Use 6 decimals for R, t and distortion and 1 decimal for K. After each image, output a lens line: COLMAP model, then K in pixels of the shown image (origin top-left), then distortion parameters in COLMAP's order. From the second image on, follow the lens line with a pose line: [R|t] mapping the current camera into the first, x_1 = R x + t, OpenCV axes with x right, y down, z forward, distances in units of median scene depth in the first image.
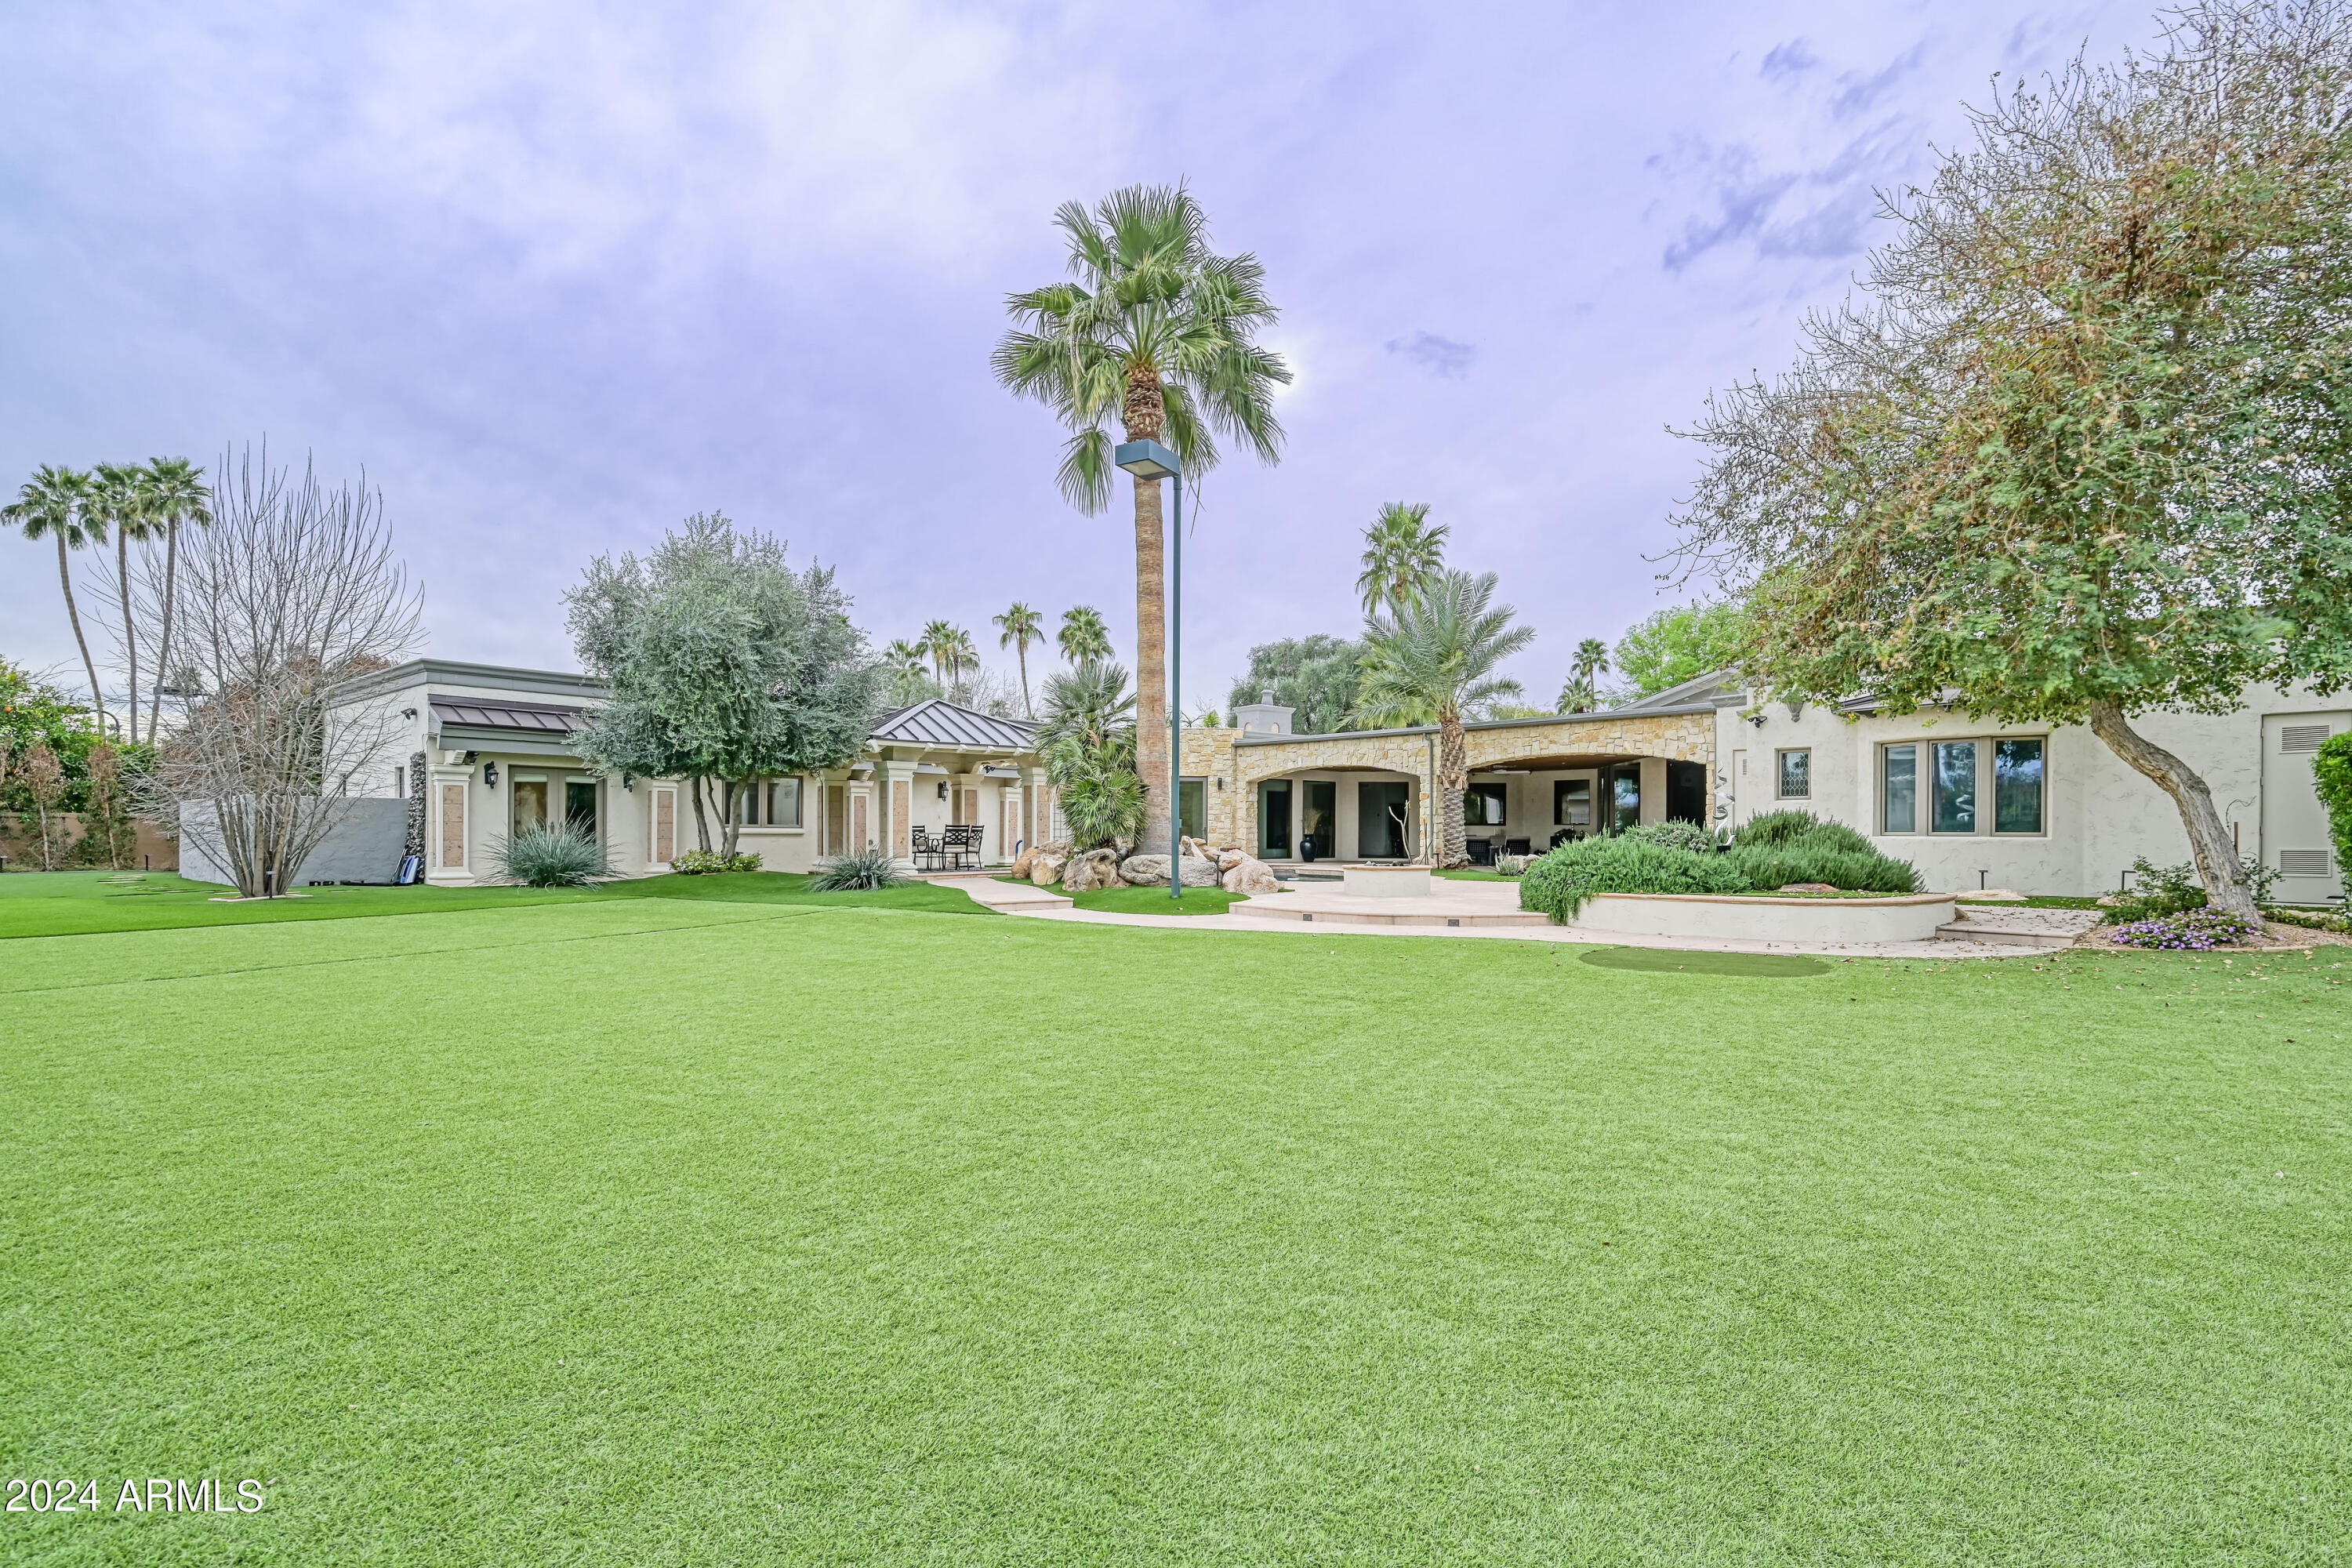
lens RADIAL K [[956.1, 0, 1175.5], [0, 956.1, 829.1], [0, 0, 1]] dist [0.000050, -0.000003]
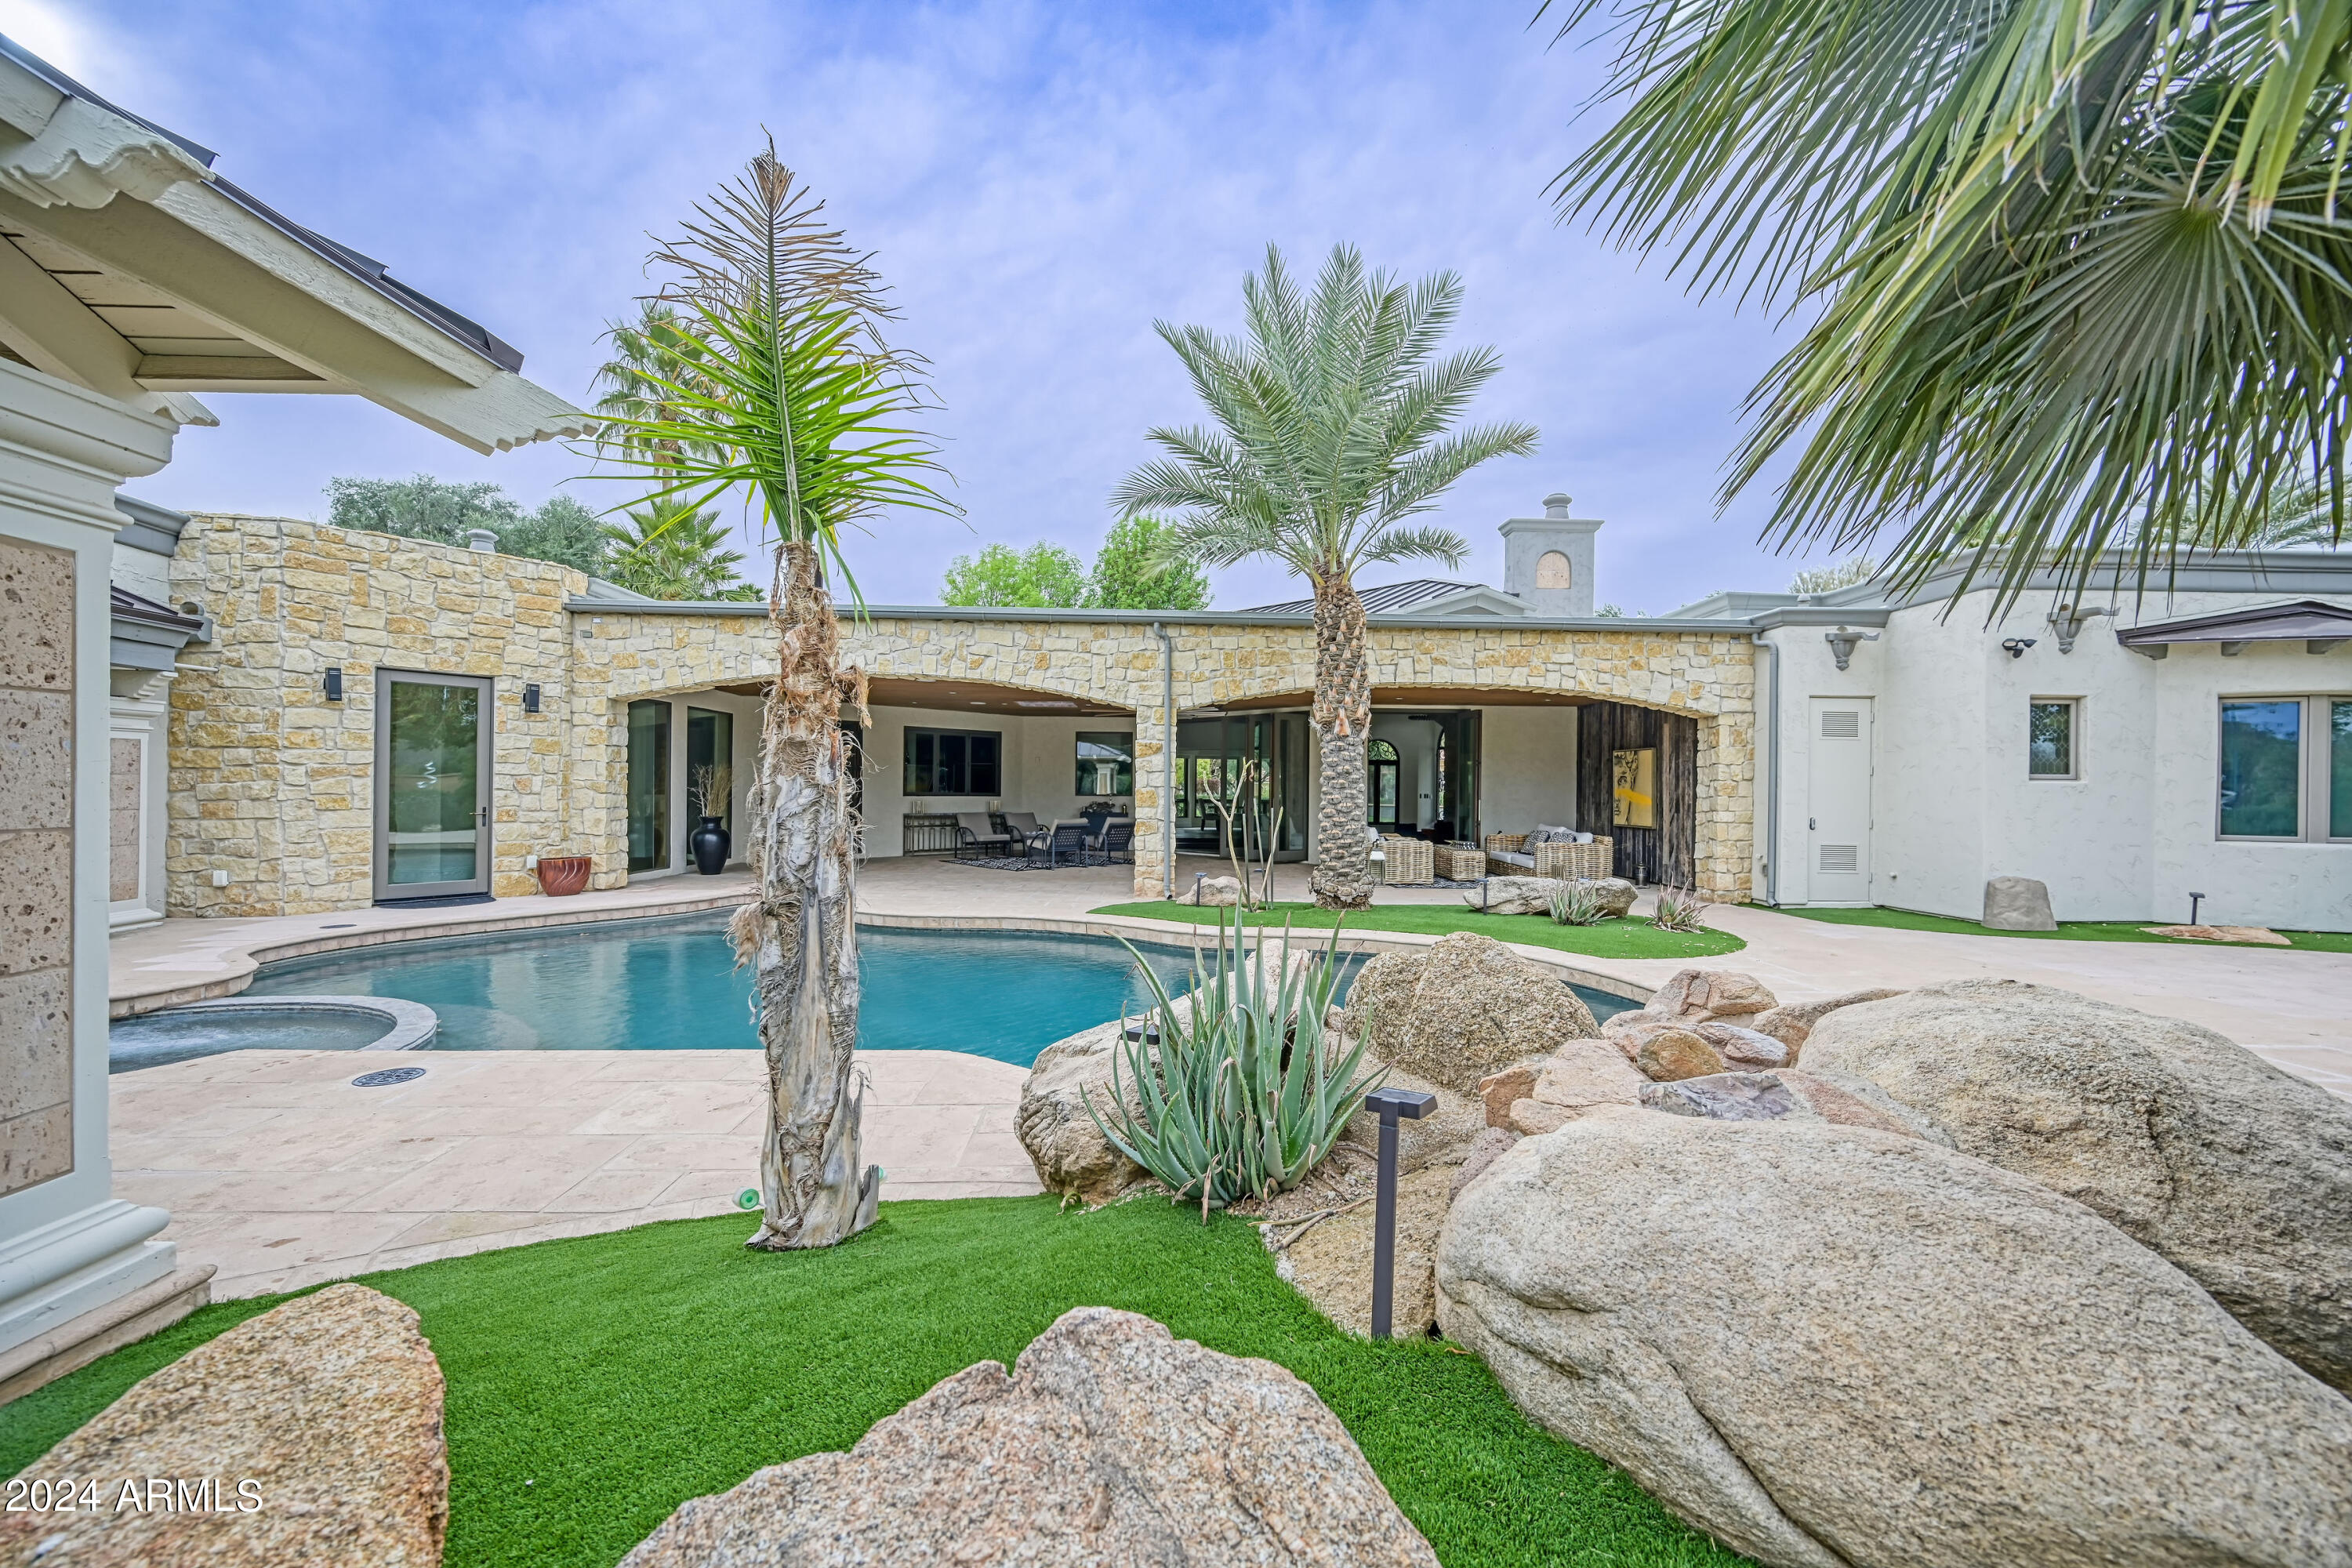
lens RADIAL K [[934.3, 0, 1176.0], [0, 934.3, 784.0], [0, 0, 1]] dist [0.000010, 0.000018]
pose [[0.631372, 0.004108, 0.775469, -0.102206], [-0.006492, 0.999979, -0.000012, -0.016053], [-0.775453, -0.005027, 0.631385, 0.651704]]
